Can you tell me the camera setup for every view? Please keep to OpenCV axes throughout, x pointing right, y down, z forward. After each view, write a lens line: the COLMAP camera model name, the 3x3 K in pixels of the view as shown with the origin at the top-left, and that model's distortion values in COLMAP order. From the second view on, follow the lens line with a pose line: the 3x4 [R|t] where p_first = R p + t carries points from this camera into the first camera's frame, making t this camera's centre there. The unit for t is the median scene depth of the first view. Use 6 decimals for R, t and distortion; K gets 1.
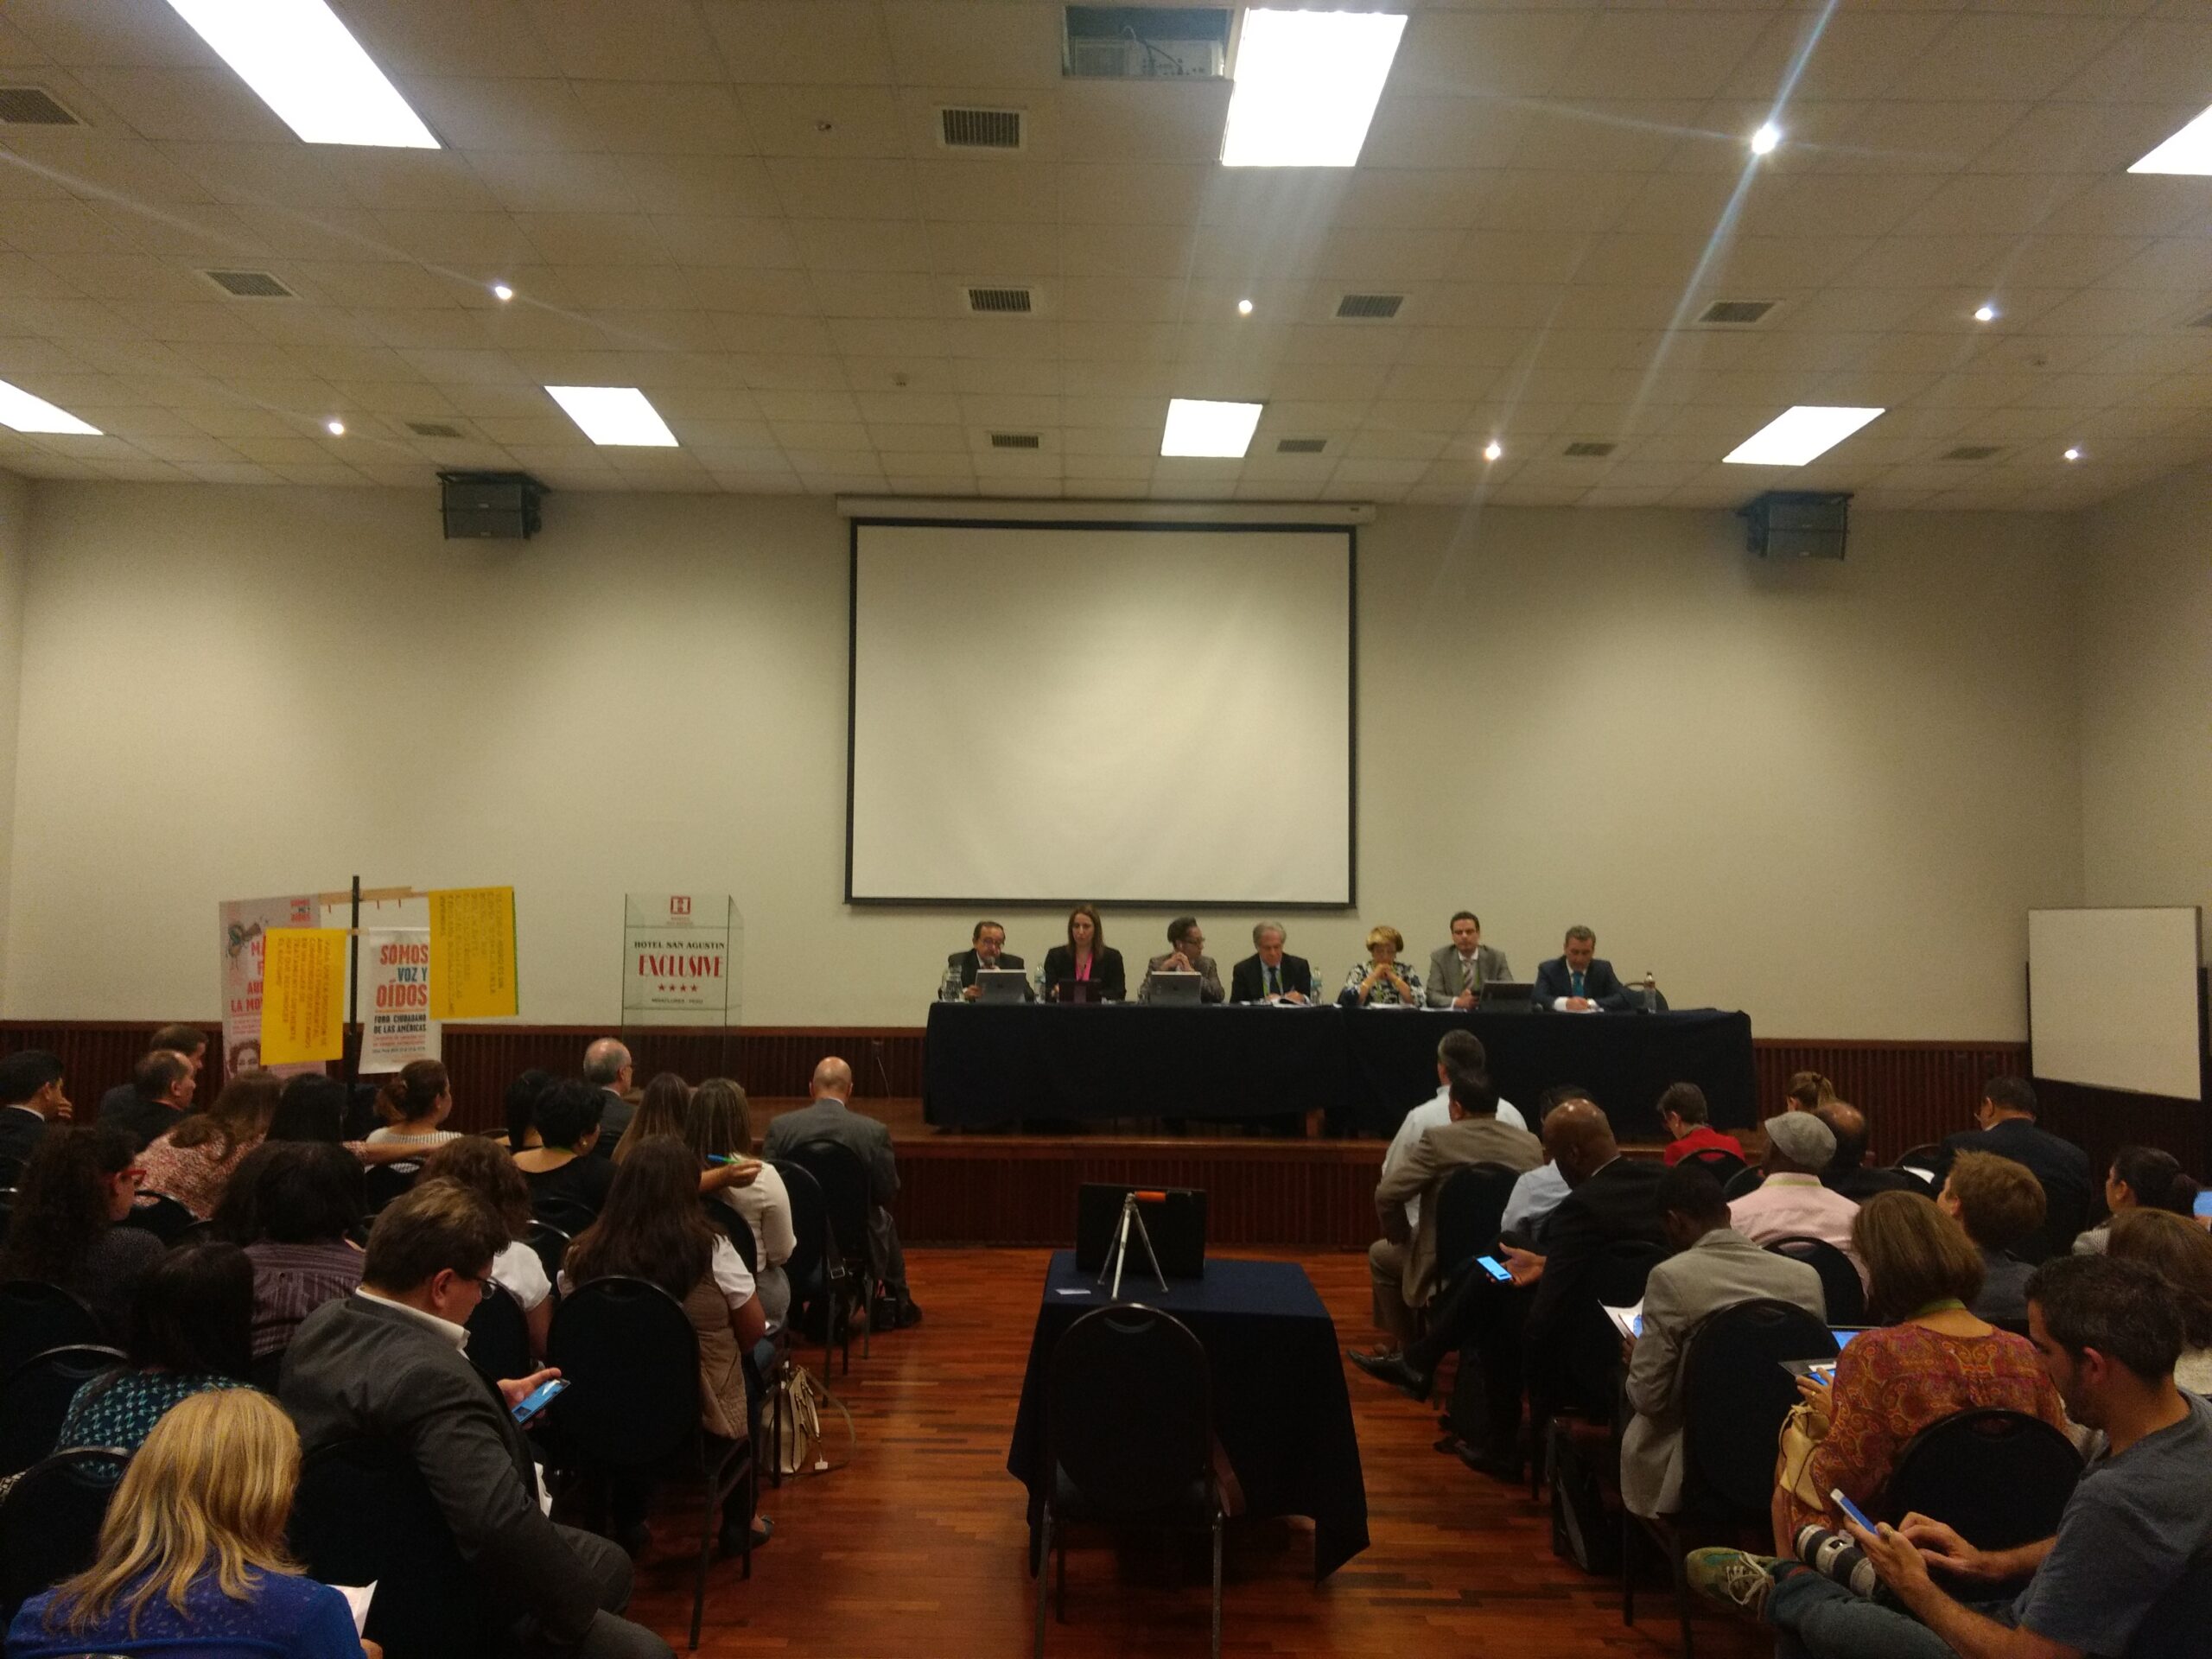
lens RADIAL K [[1731.7, 0, 1114.5], [0, 1731.7, 798.1], [0, 0, 1]] dist [0.039369, 0.002318]
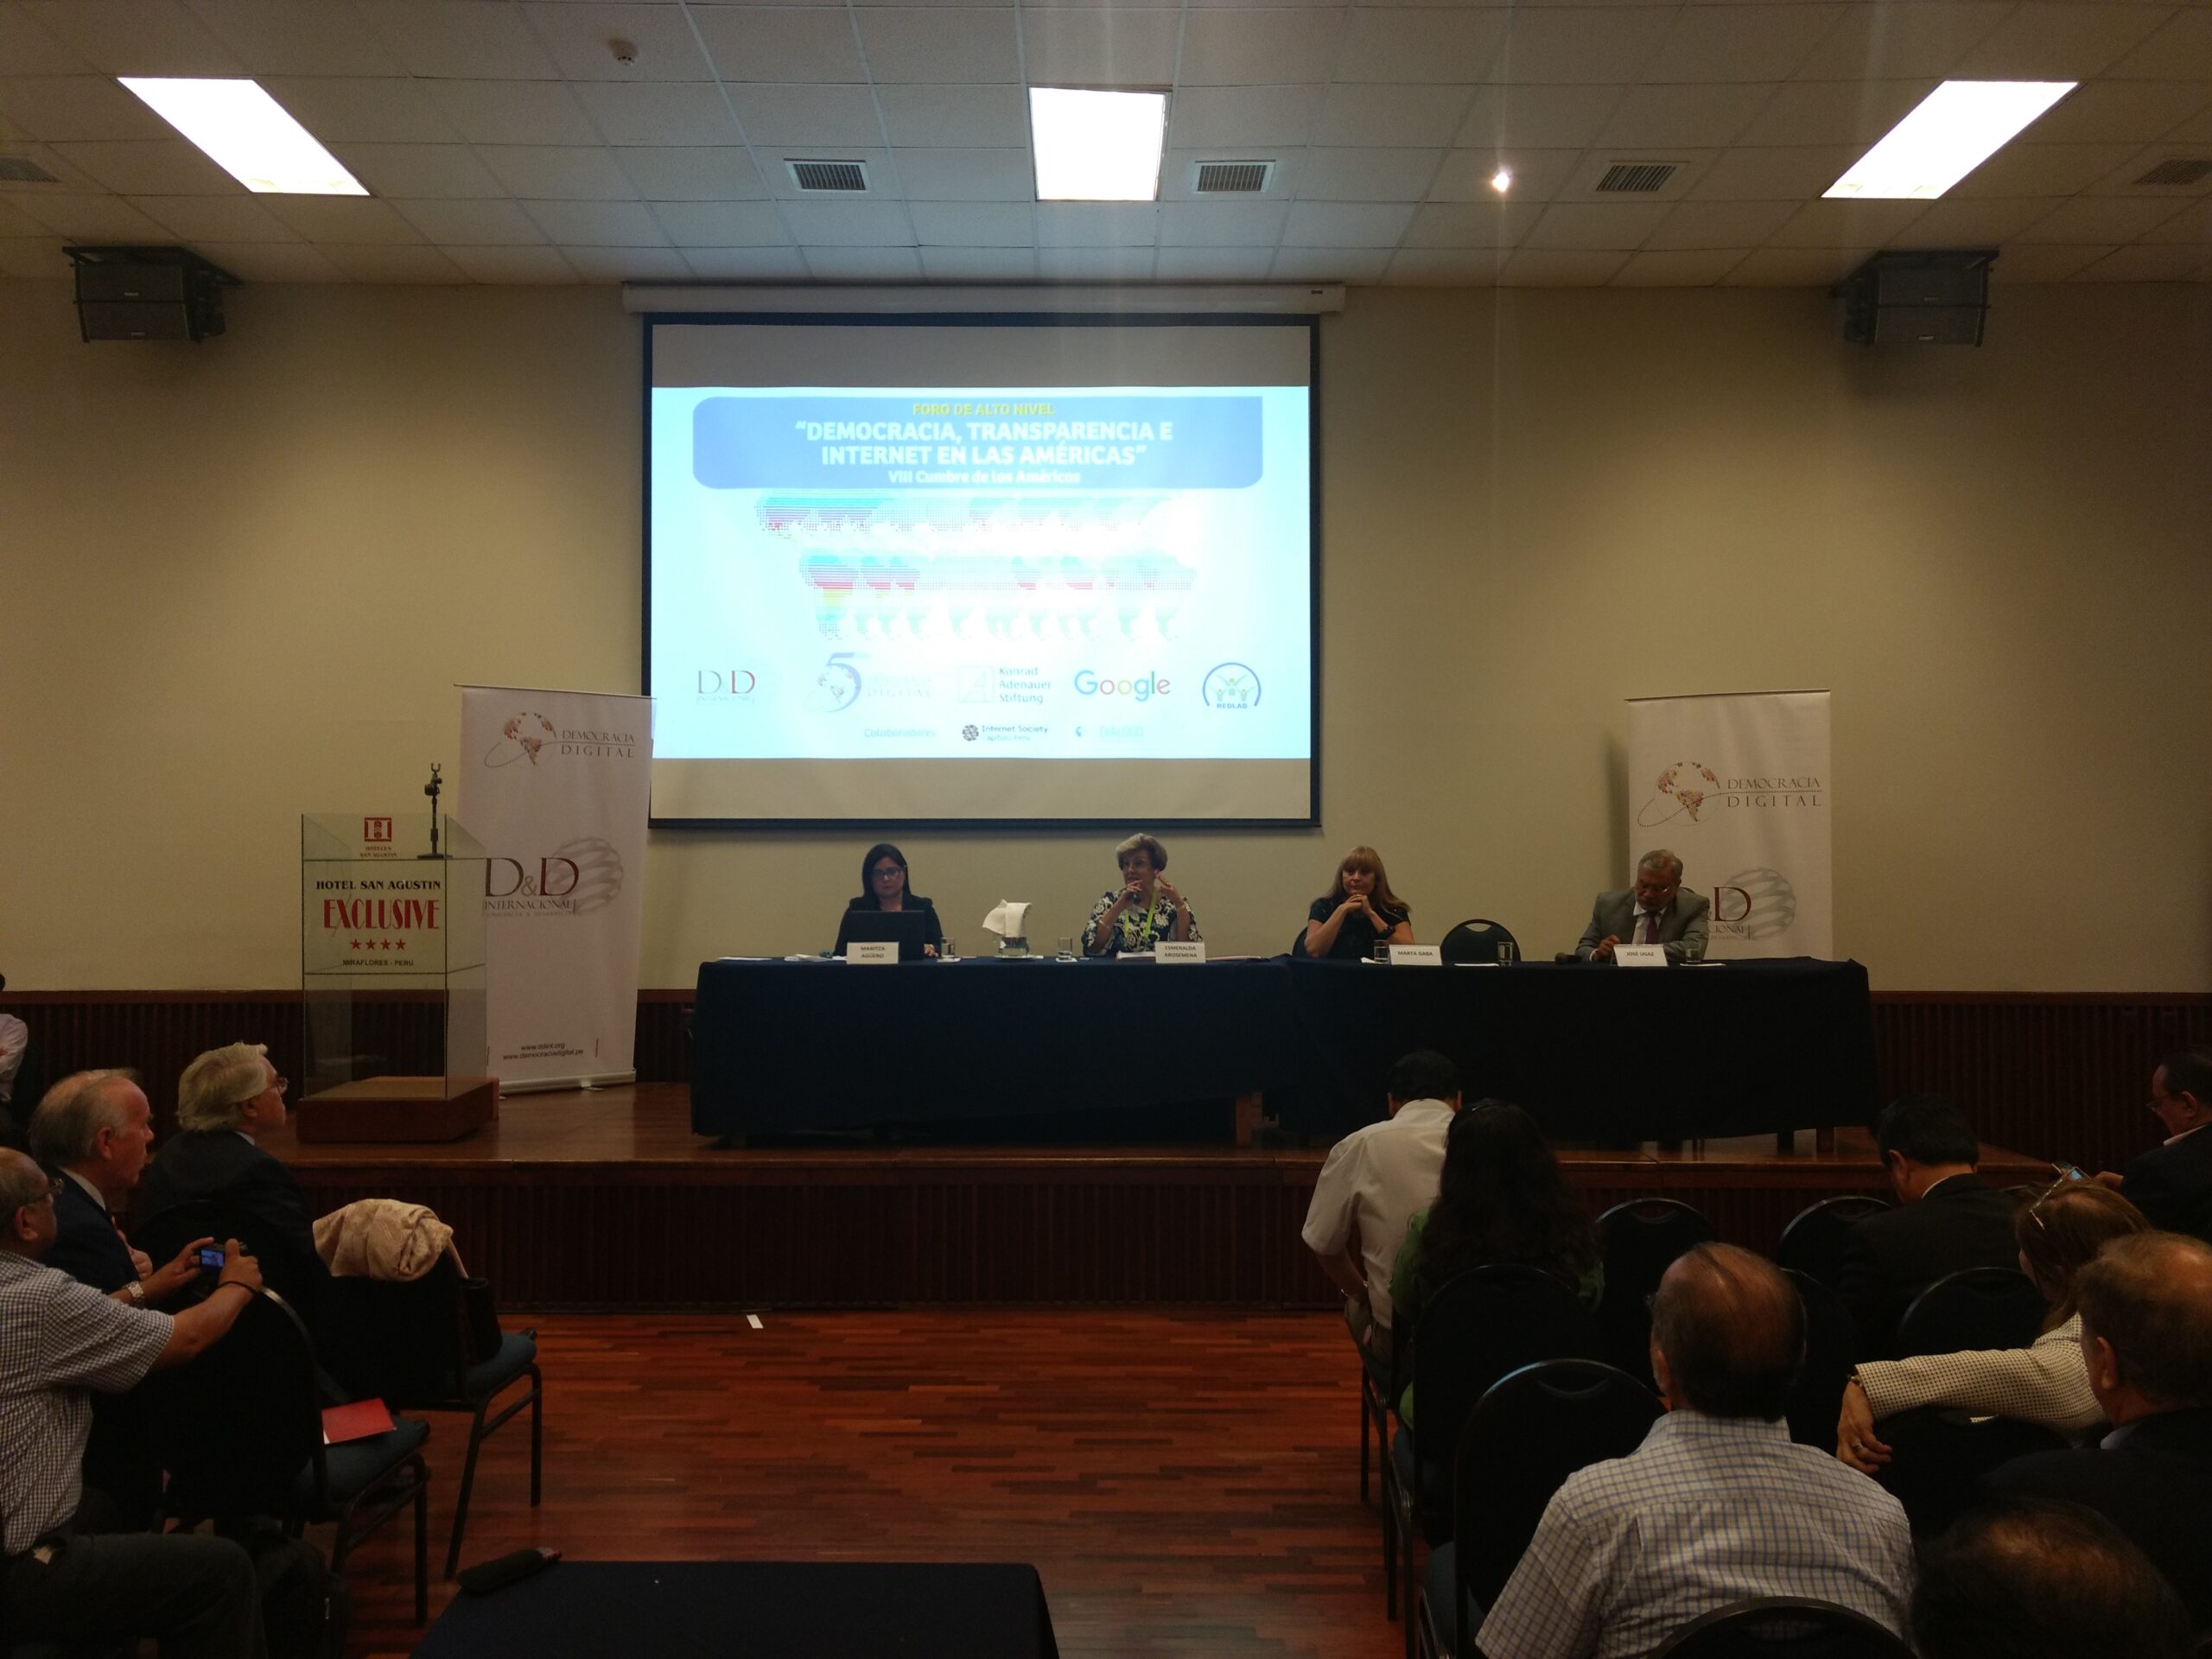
lens RADIAL K [[1731.7, 0, 1104.7], [0, 1731.7, 816.8], [0, 0, 1]] dist [0.039369, 0.002318]
pose [[0.999814, -0.011607, -0.015399, 0.065933], [0.012370, 0.998654, 0.050376, 0.023531], [0.014793, -0.050557, 0.998612, 0.282070]]
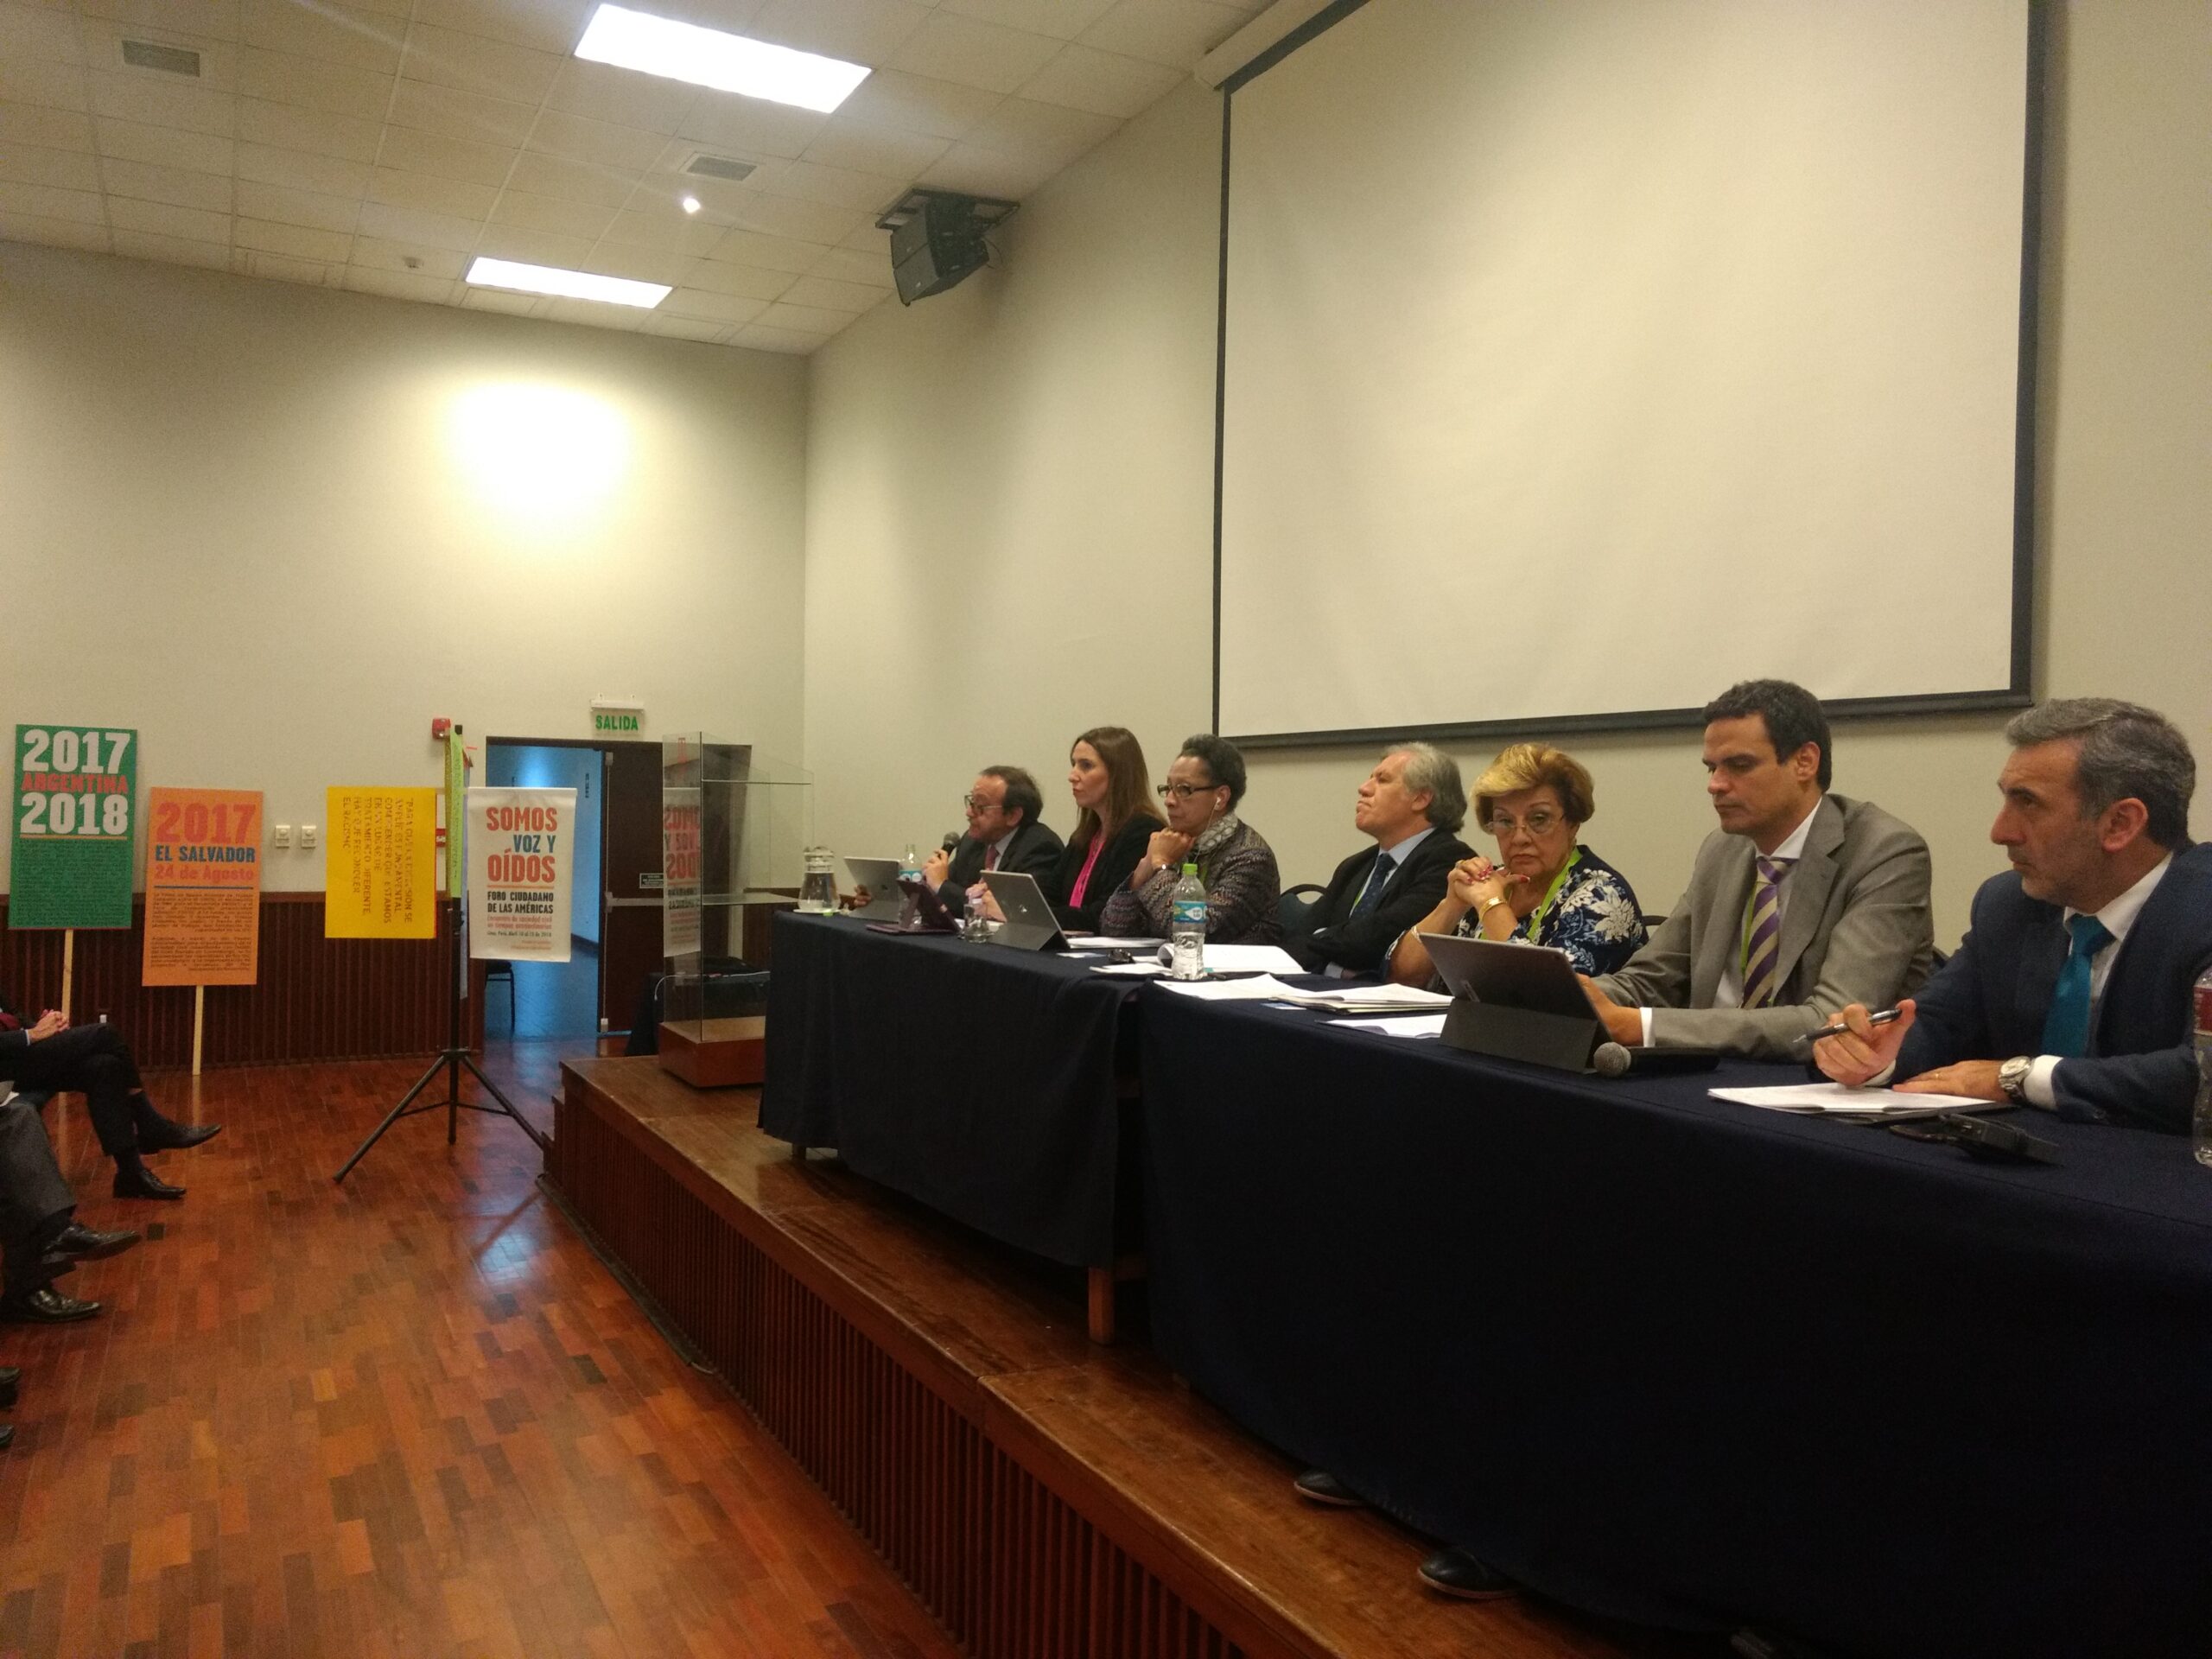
lens RADIAL K [[1731.7, 0, 1109.5], [0, 1731.7, 824.4], [0, 0, 1]] dist [0.039369, 0.002318]
pose [[0.447874, 0.008017, -0.894061, 0.415861], [0.057663, 0.997619, 0.037831, 0.069831], [0.892235, -0.068498, 0.446346, 0.802170]]
